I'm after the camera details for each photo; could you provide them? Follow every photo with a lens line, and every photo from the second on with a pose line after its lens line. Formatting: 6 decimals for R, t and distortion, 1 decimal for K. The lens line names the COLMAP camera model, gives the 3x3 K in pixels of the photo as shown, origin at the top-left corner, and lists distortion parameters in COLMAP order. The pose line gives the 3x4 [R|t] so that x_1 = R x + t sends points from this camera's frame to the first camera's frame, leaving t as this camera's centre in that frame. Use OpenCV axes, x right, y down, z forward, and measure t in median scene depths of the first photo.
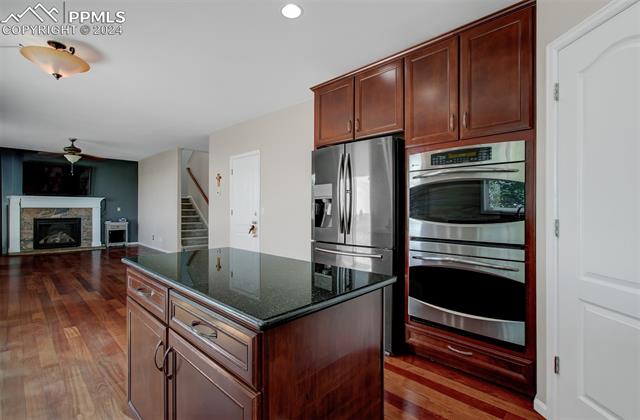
lens RADIAL K [[298.2, 0, 320.0], [0, 298.2, 210.0], [0, 0, 1]] dist [-0.000082, 0.000295]
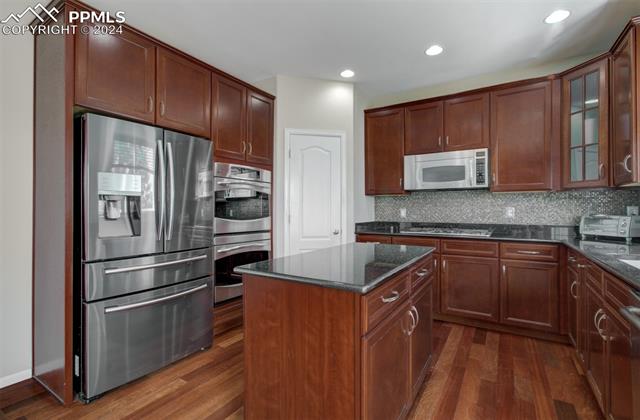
lens RADIAL K [[298.2, 0, 320.0], [0, 298.2, 210.0], [0, 0, 1]] dist [-0.000082, 0.000295]
pose [[-0.216693, -0.000588, 0.976240, -1.128499], [0.002395, 0.999996, 0.001134, -0.002268], [-0.976237, 0.002584, -0.216691, 1.097120]]
